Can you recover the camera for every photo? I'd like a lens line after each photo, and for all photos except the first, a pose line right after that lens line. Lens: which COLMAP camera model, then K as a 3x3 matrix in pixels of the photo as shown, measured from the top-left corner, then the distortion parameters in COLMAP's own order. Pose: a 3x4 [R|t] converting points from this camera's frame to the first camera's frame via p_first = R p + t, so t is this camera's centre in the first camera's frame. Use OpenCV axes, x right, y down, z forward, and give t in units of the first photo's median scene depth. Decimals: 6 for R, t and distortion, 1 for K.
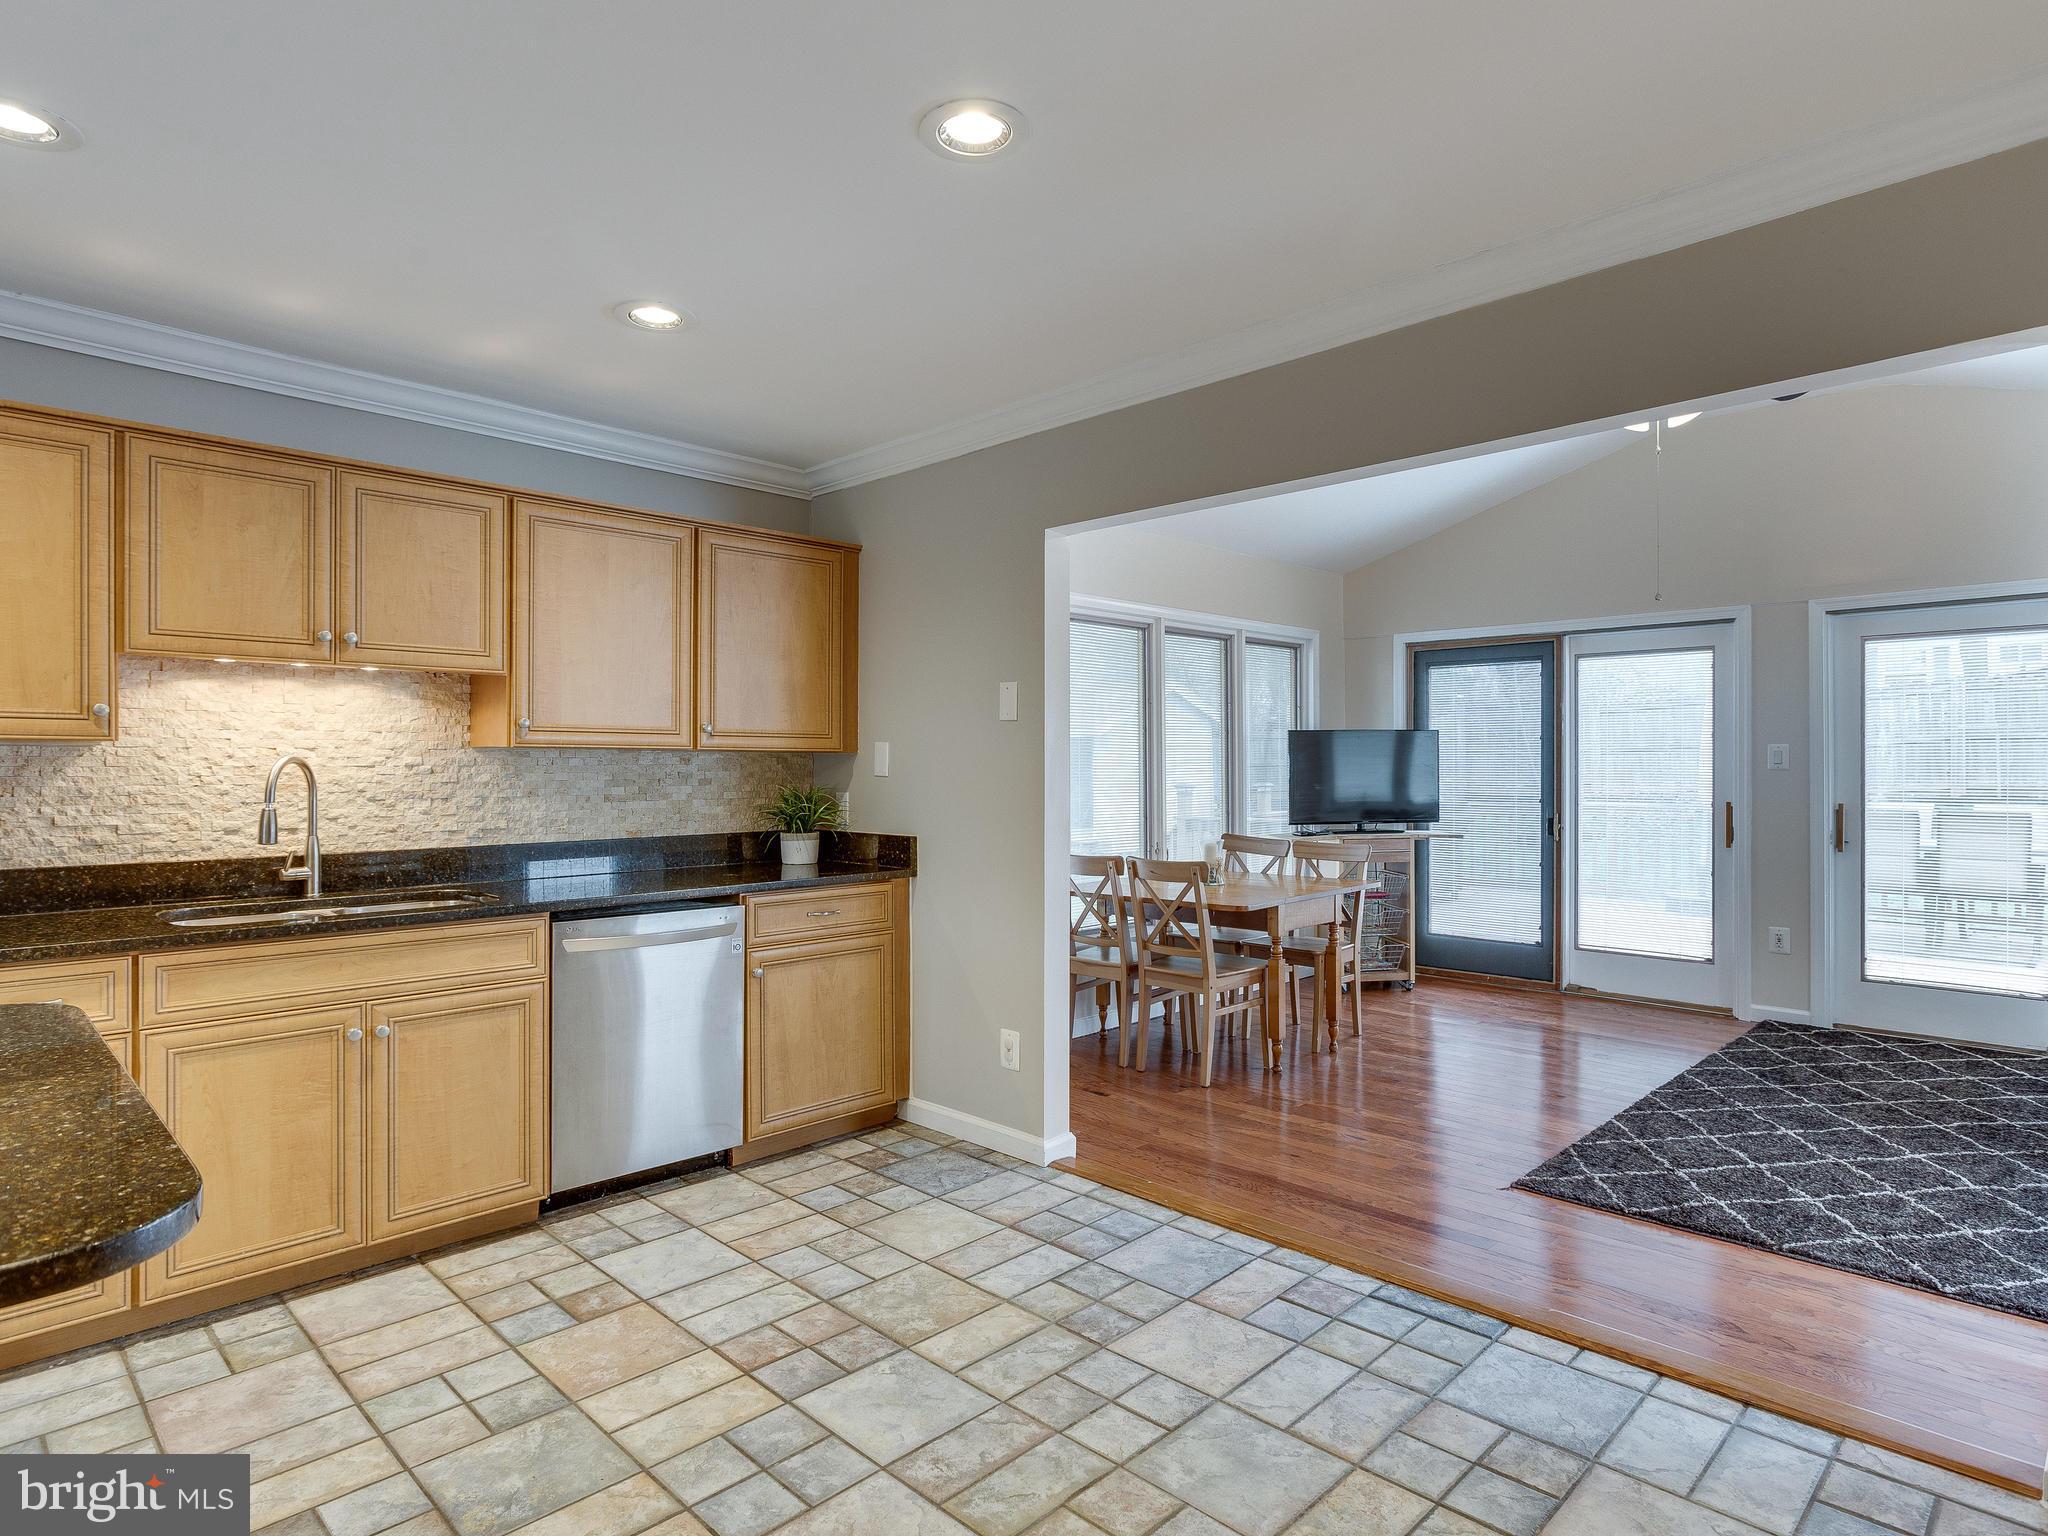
lens RADIAL K [[1140.3, 0, 1012.8], [0, 1140.3, 768.0], [0, 0, 1]] dist [-0.008148, 0.000845]
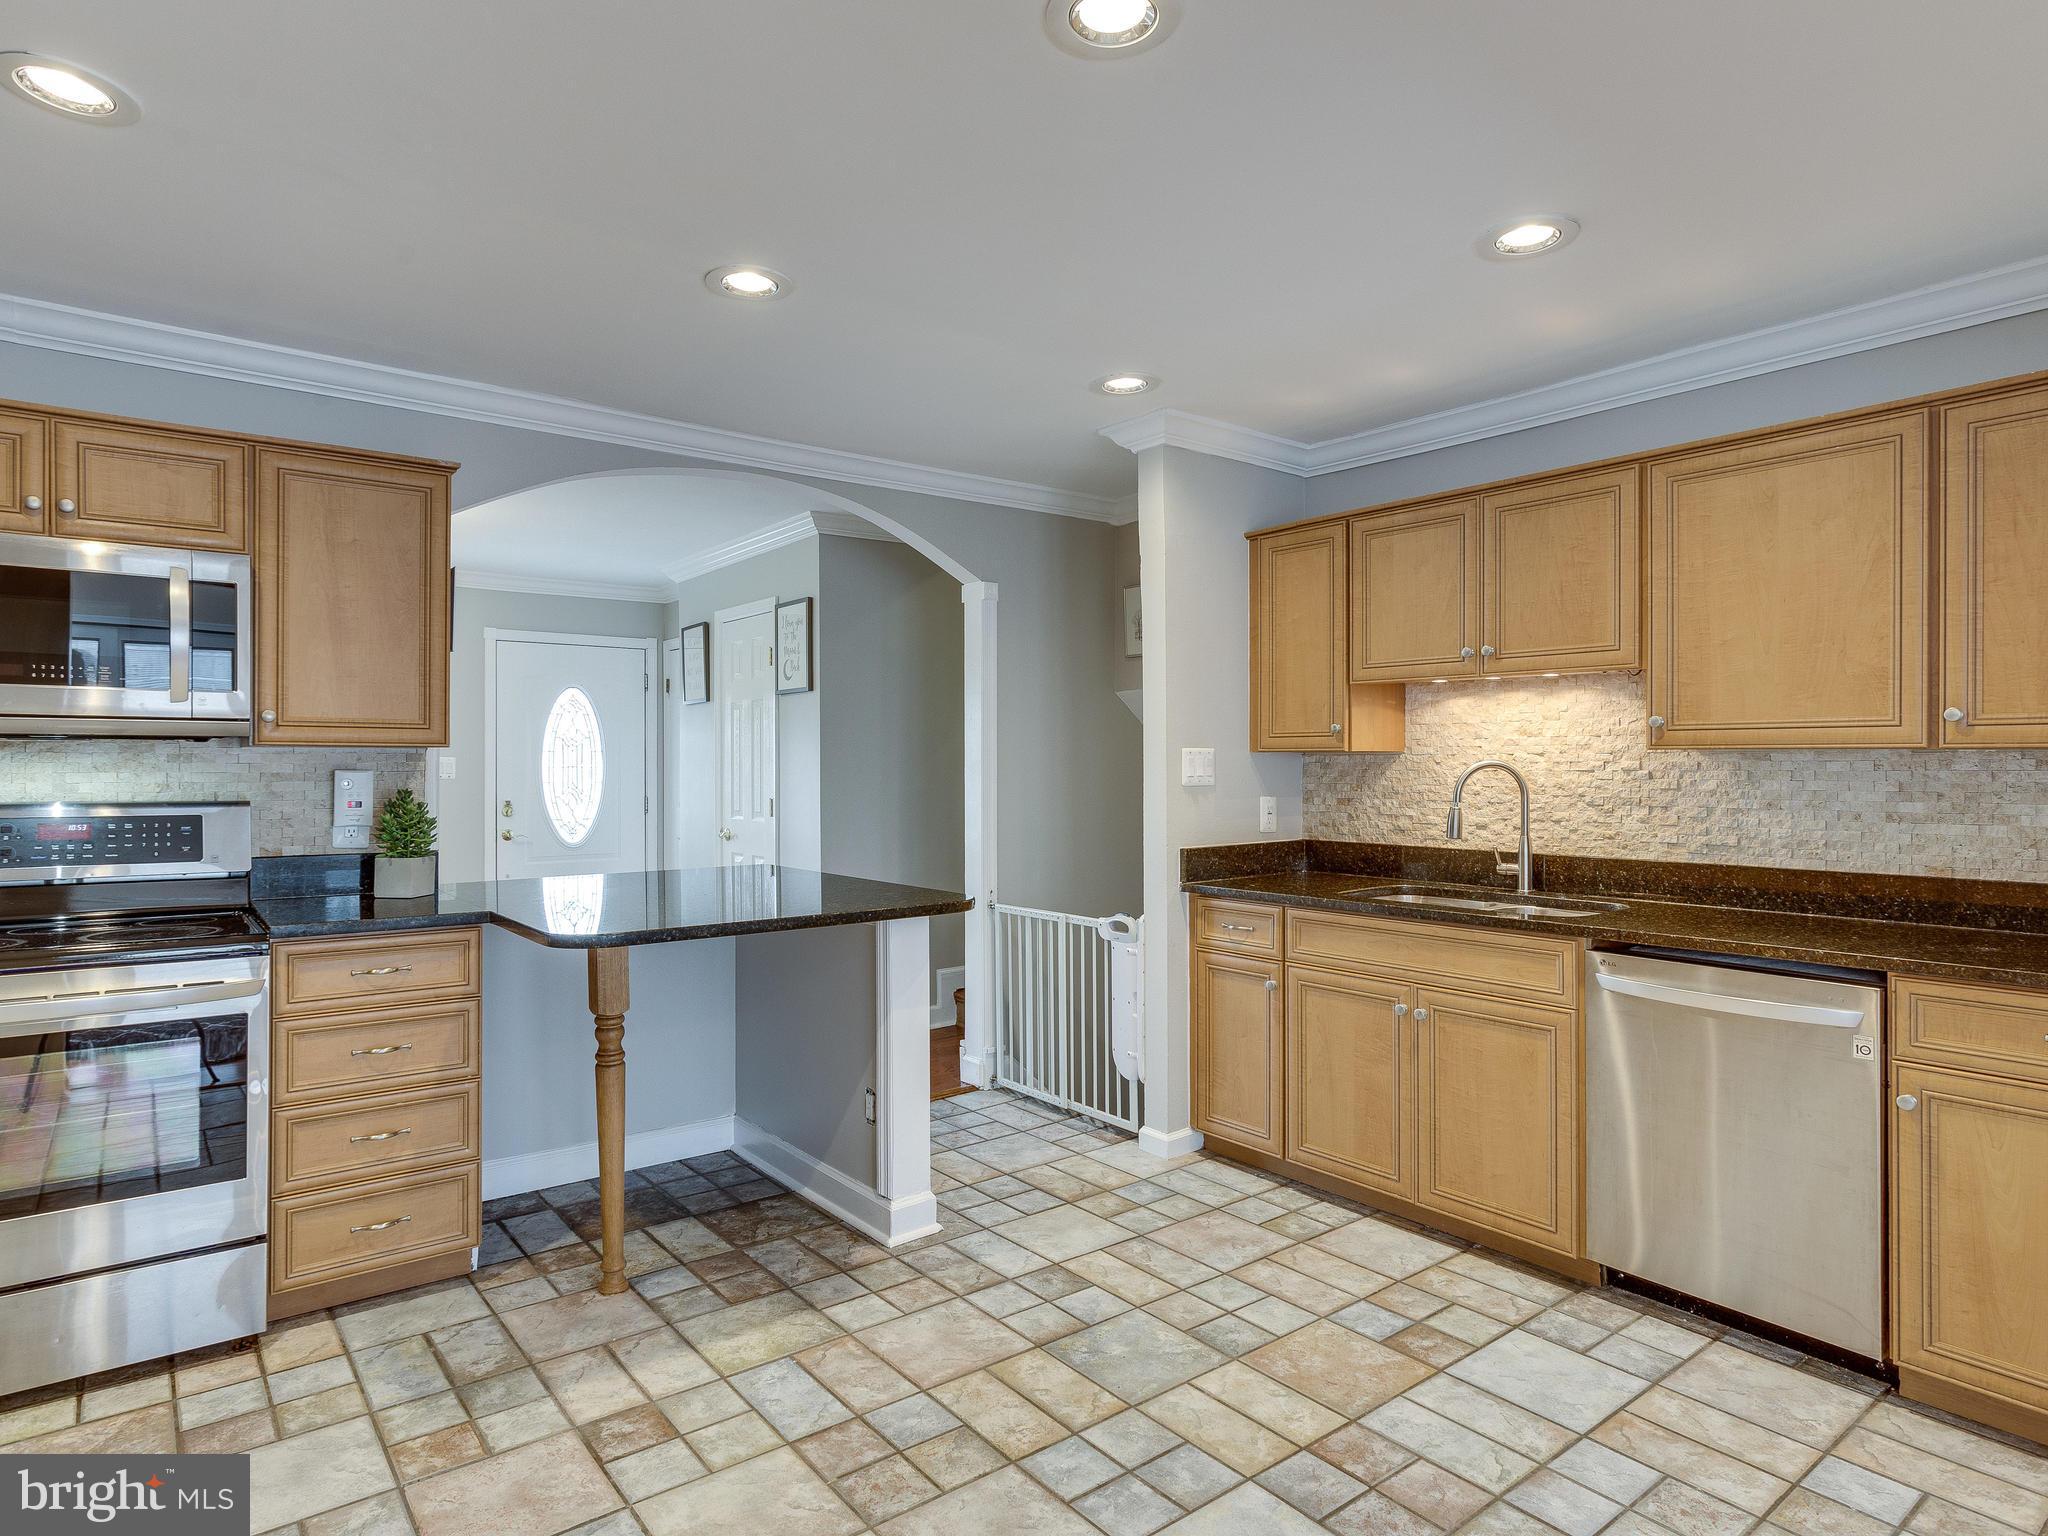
lens RADIAL K [[1146.8, 0, 1014.9], [0, 1146.8, 771.3], [0, 0, 1]] dist [-0.026201, 0.018415]
pose [[-0.120674, 0.005736, -0.992676, 0.482965], [-0.003133, 0.999976, 0.006159, -0.005662], [0.992687, 0.003853, -0.120653, 0.621379]]
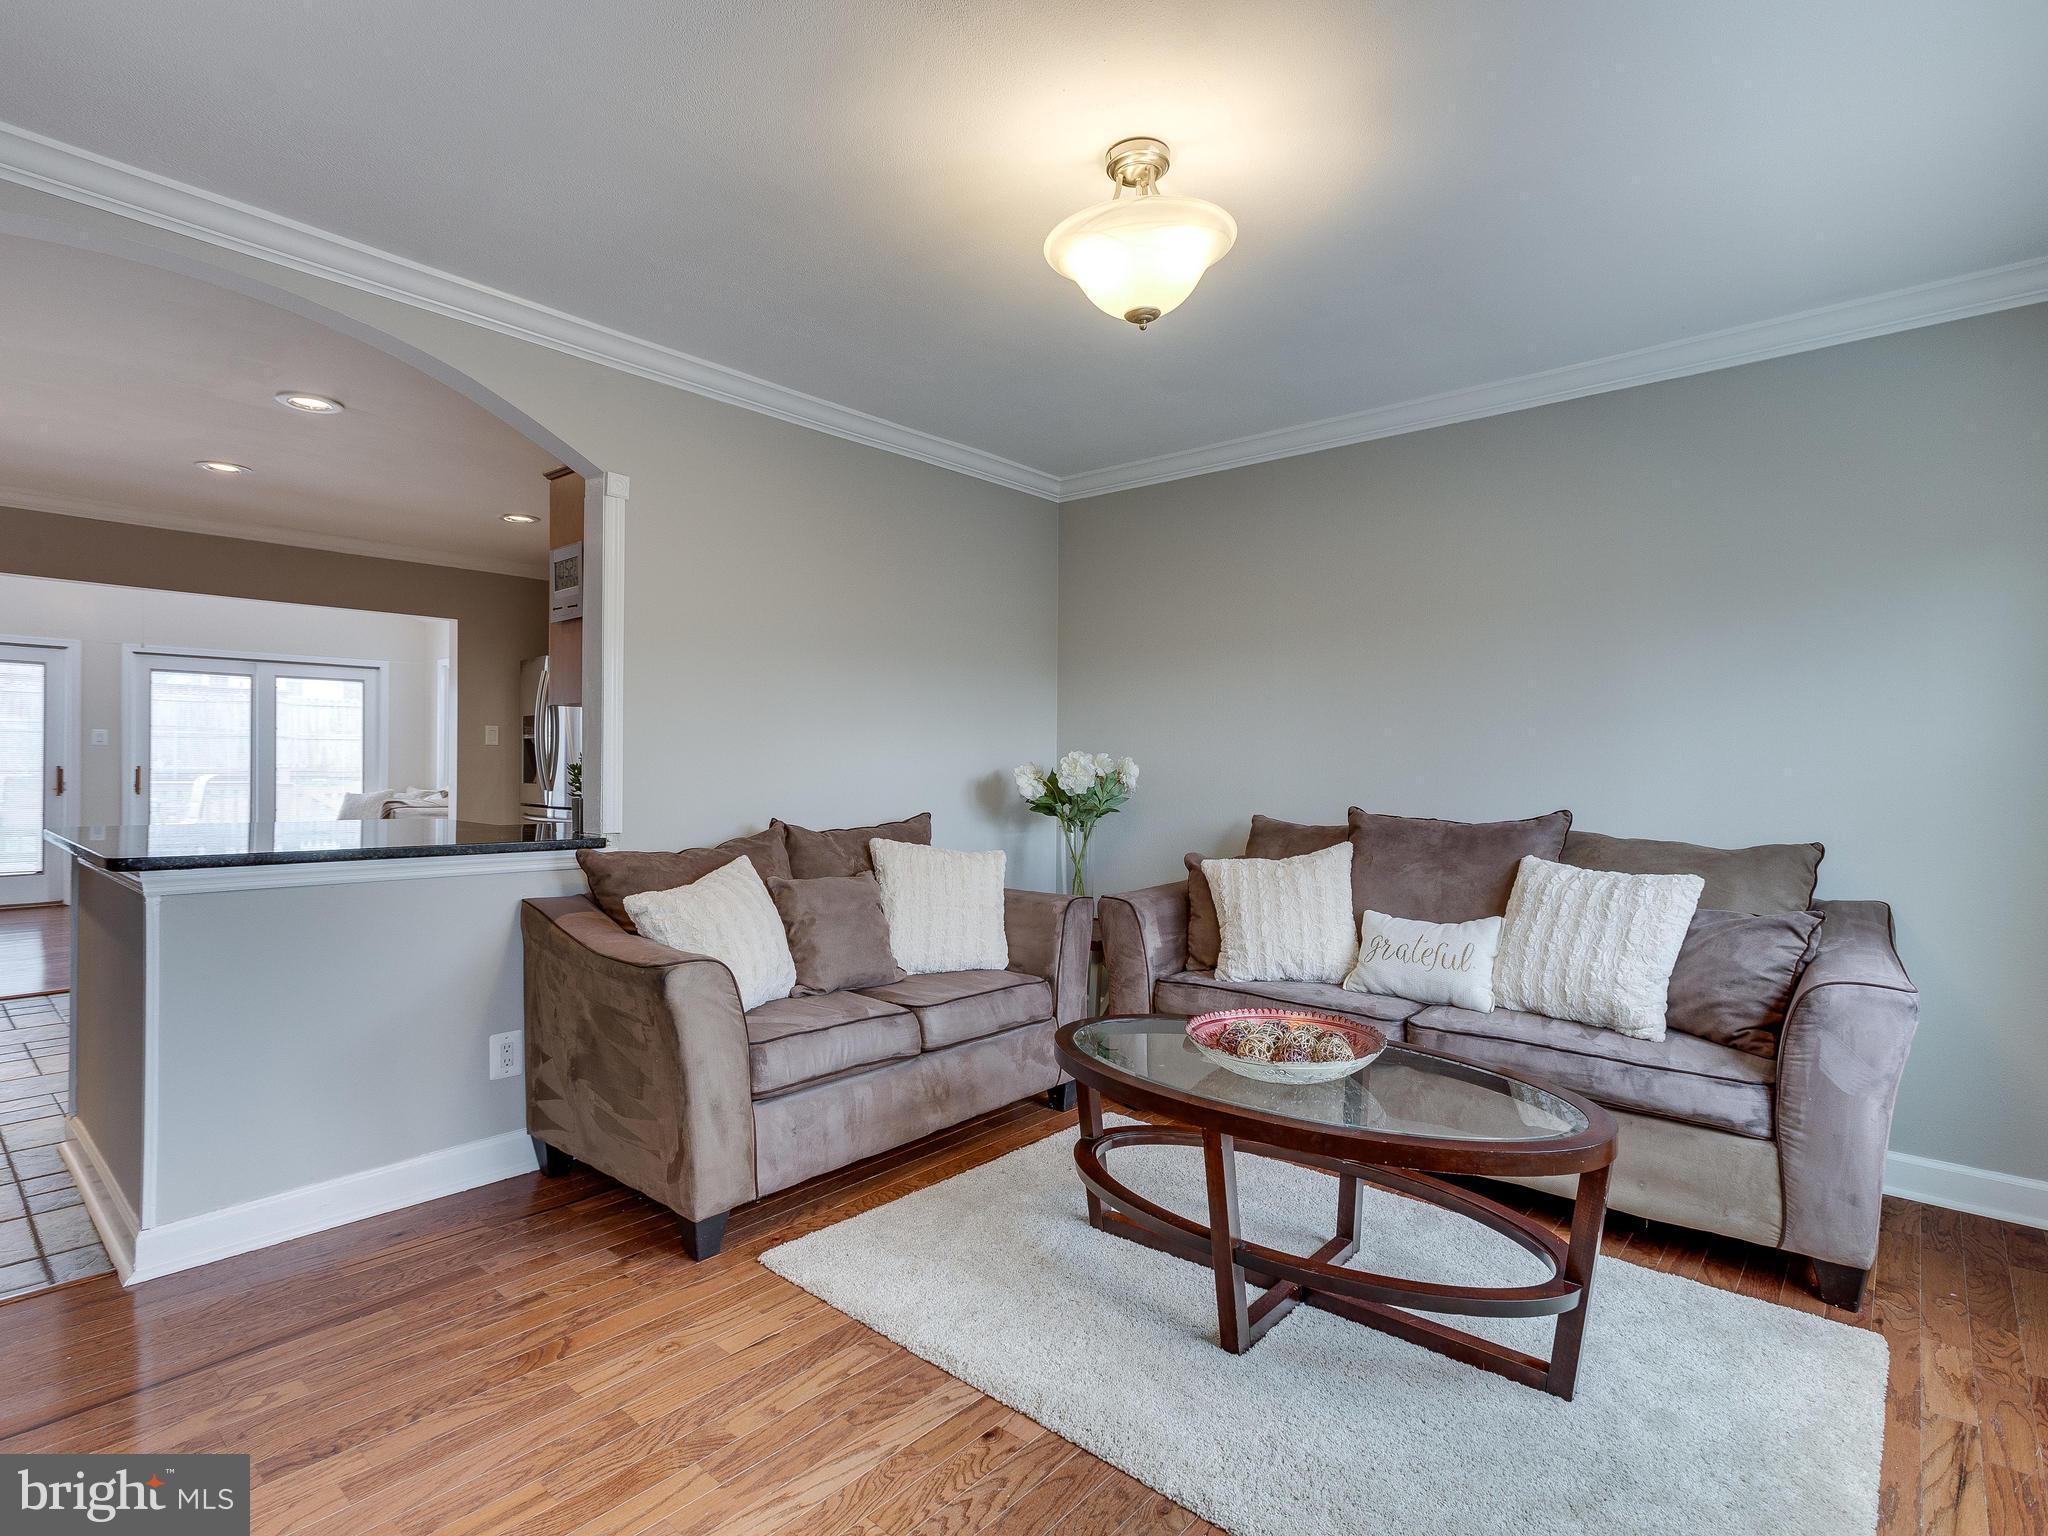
lens RADIAL K [[1031.6, 0, 1014.3], [0, 1031.6, 760.6], [0, 0, 1]] dist [-0.016333, 0.014241]
pose [[-0.061213, 0.004771, 0.998113, -1.407941], [-0.003405, 0.999982, -0.004989, 0.043061], [-0.998119, -0.003704, -0.061195, -0.336868]]
